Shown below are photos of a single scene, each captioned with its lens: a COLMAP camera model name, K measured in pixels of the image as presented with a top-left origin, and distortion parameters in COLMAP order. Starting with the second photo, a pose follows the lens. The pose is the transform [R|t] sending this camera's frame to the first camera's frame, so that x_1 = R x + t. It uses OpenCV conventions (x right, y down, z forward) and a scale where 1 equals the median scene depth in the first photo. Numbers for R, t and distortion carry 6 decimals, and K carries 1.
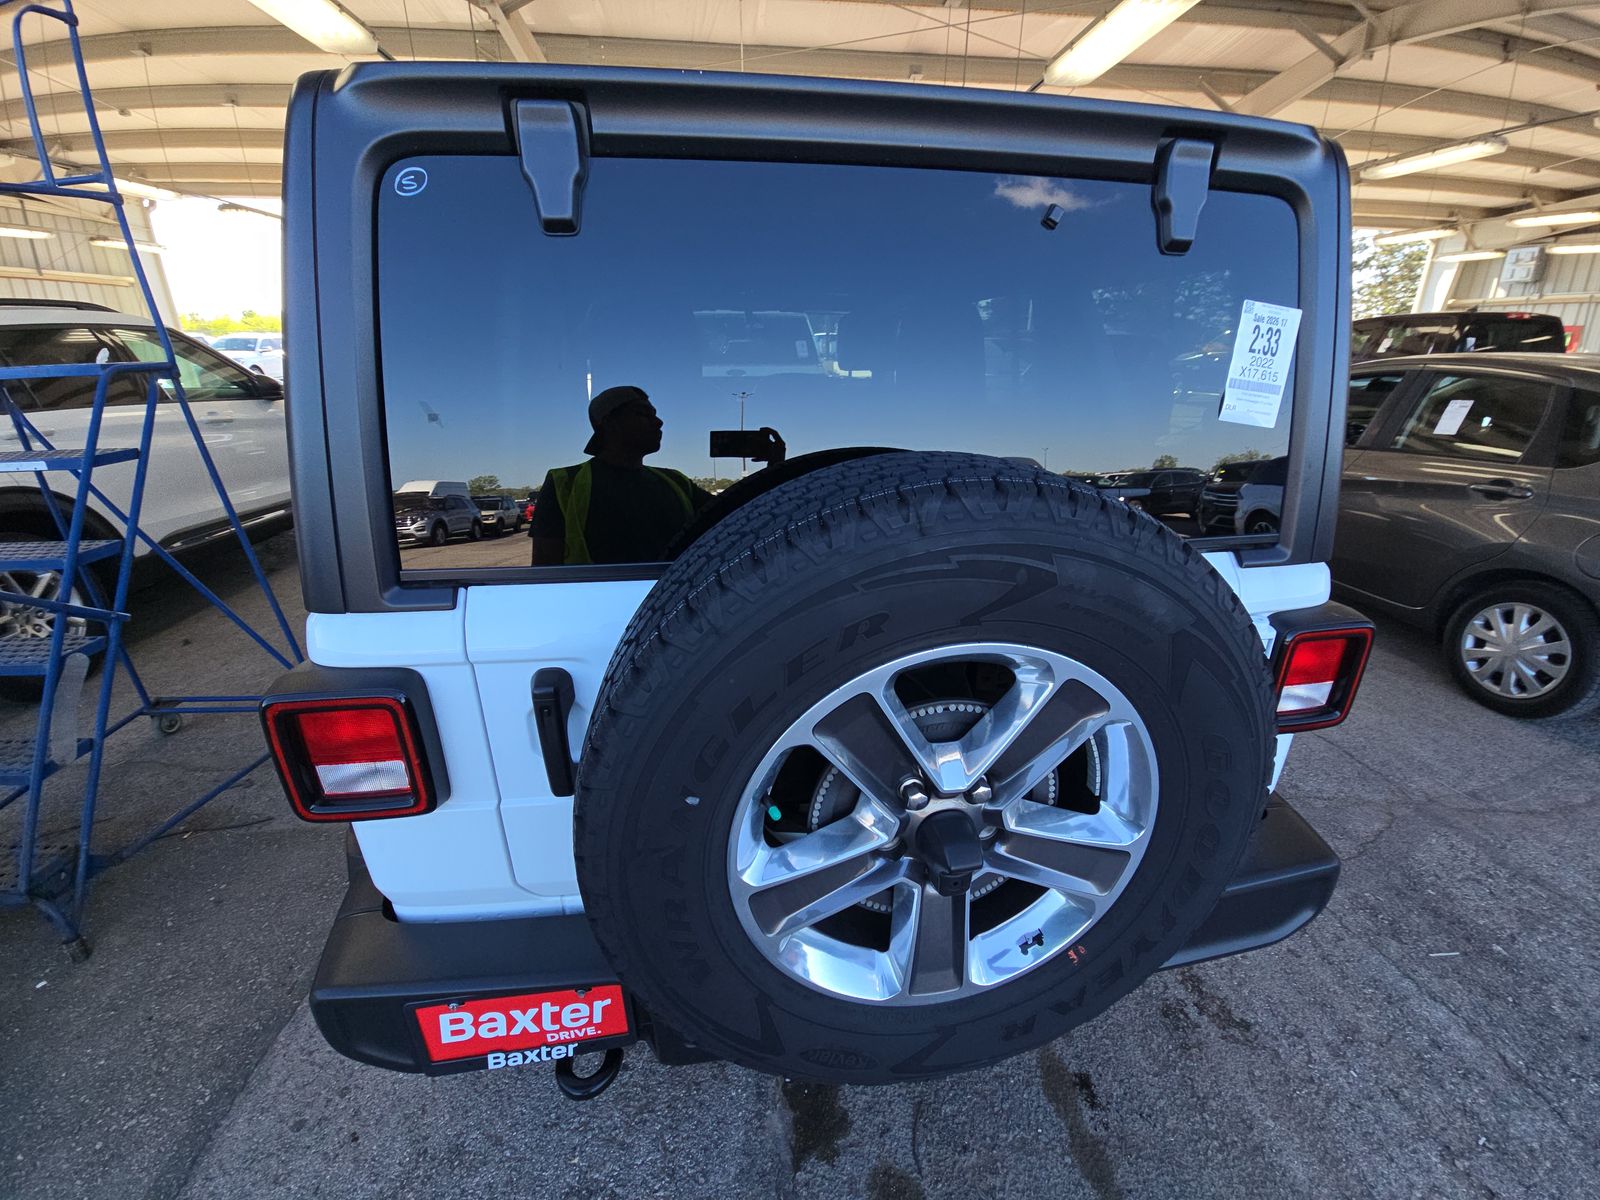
lens RADIAL K [[653.6, 0, 789.9], [0, 653.6, 596.6], [0, 0, 1]] dist [-0.036604, -0.000404]
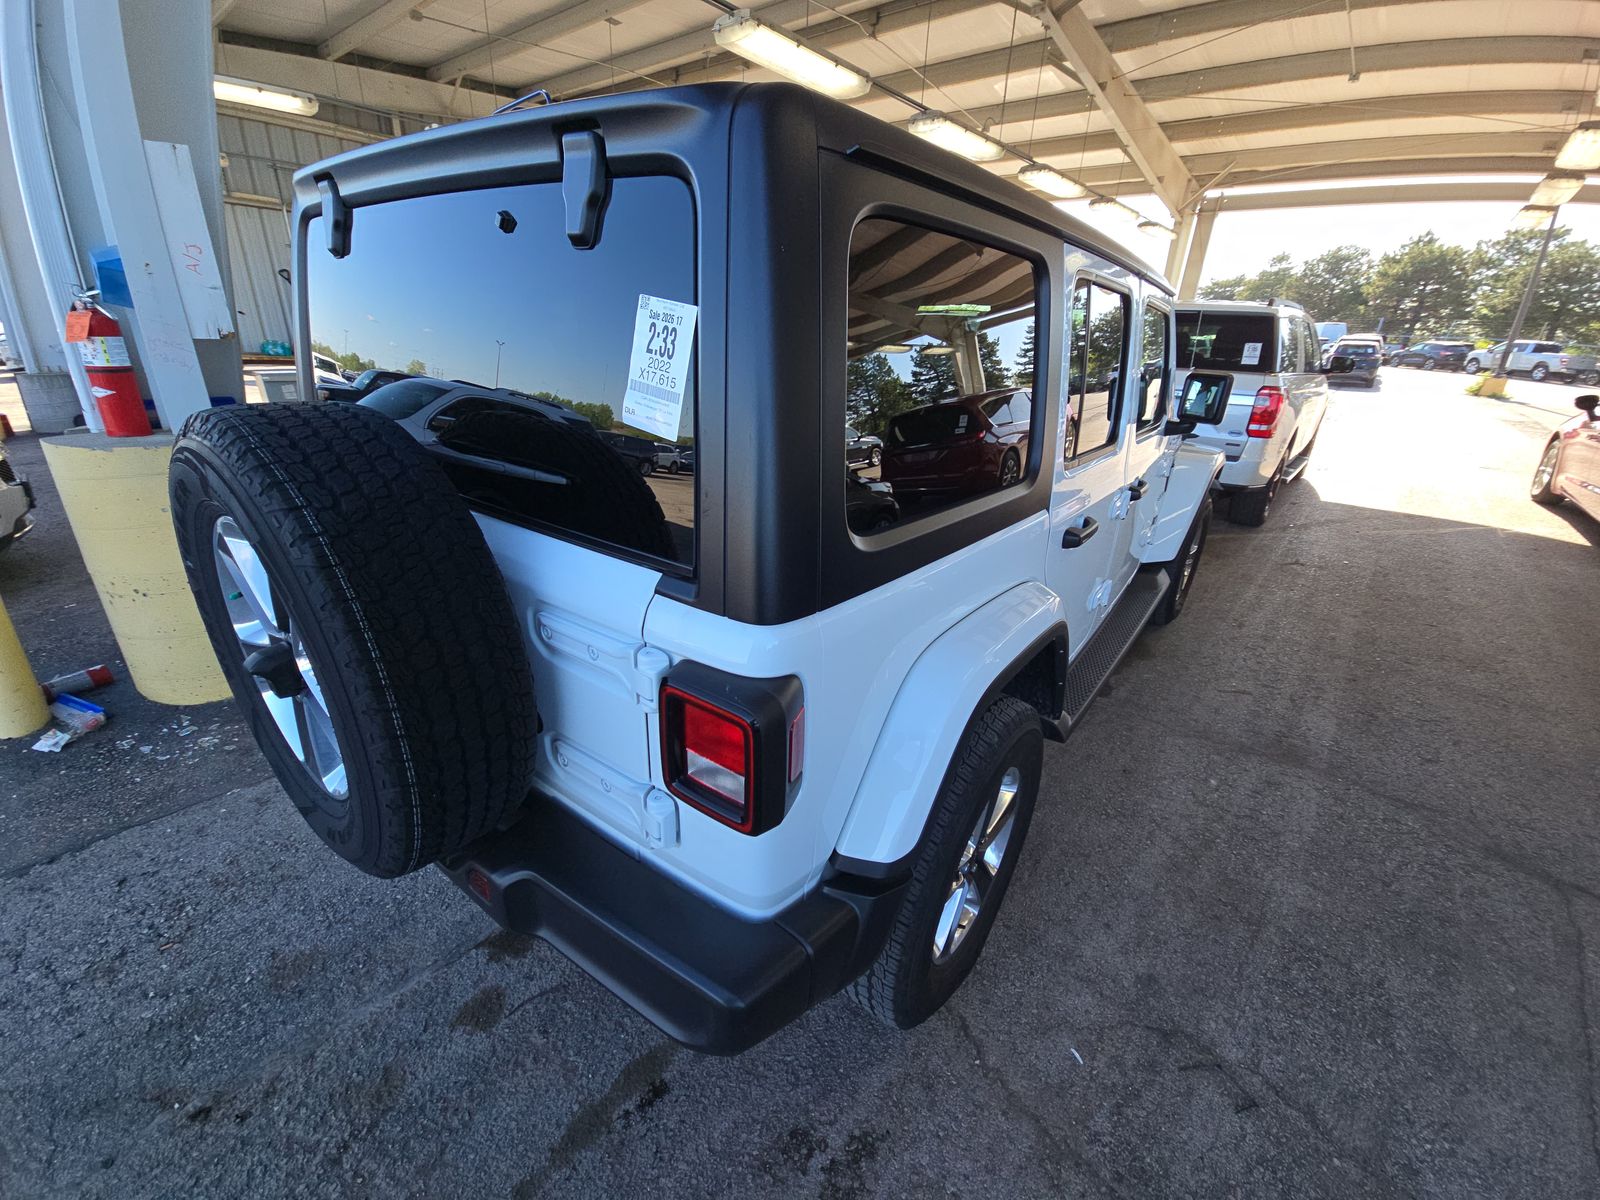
lens RADIAL K [[653.6, 0, 789.9], [0, 653.6, 596.6], [0, 0, 1]] dist [-0.036604, -0.000404]
pose [[0.707532, 0.326172, -0.626905, 1.530706], [-0.314886, 0.939690, 0.133527, -0.239906], [0.632650, 0.102929, 0.767568, 0.448327]]
